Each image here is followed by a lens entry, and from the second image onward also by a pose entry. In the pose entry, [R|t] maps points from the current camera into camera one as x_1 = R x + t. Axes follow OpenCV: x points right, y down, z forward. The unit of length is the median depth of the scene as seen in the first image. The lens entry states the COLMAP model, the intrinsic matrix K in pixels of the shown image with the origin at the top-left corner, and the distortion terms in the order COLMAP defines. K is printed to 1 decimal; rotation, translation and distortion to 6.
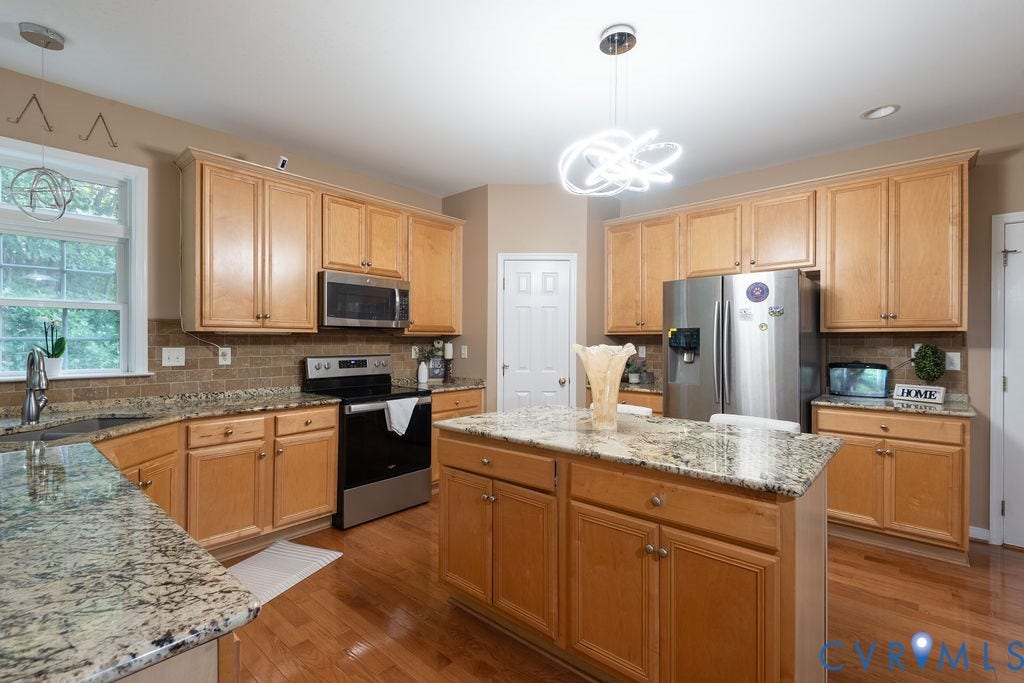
lens RADIAL K [[481.1, 0, 508.9], [0, 481.1, 336.8], [0, 0, 1]] dist [0.000163, 0.000020]
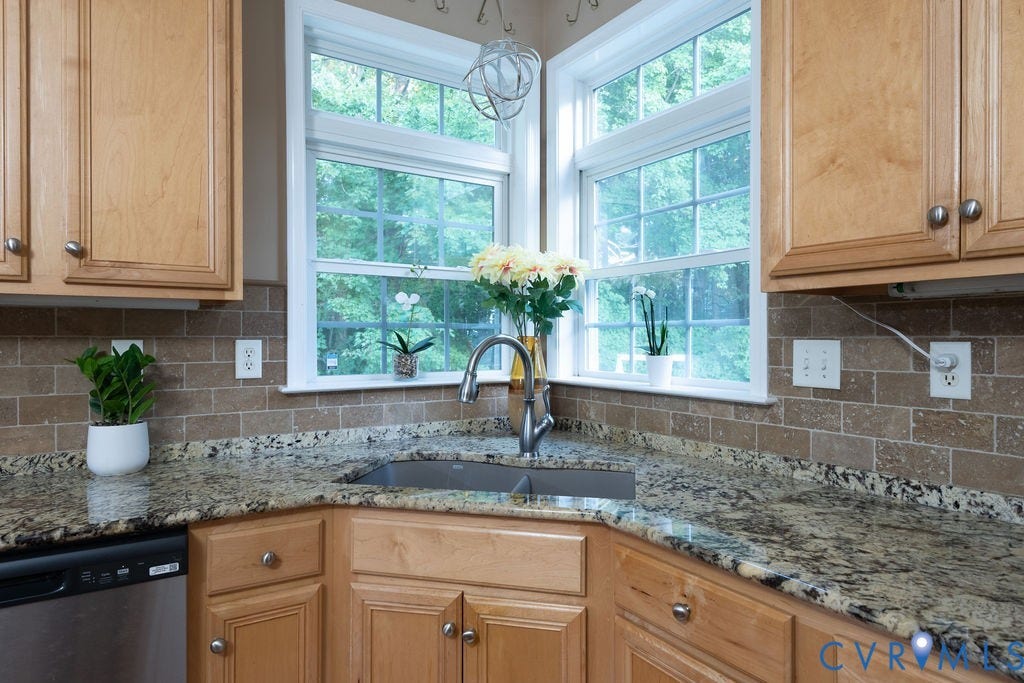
lens RADIAL K [[623.4, 0, 512.0], [0, 623.4, 341.5], [0, 0, 1]] dist [-0.000308, -0.000184]
pose [[-0.246399, 0.002793, -0.969165, -0.149695], [0.000827, 0.999996, 0.002672, 0.022073], [0.969168, -0.000143, -0.246400, 0.886244]]
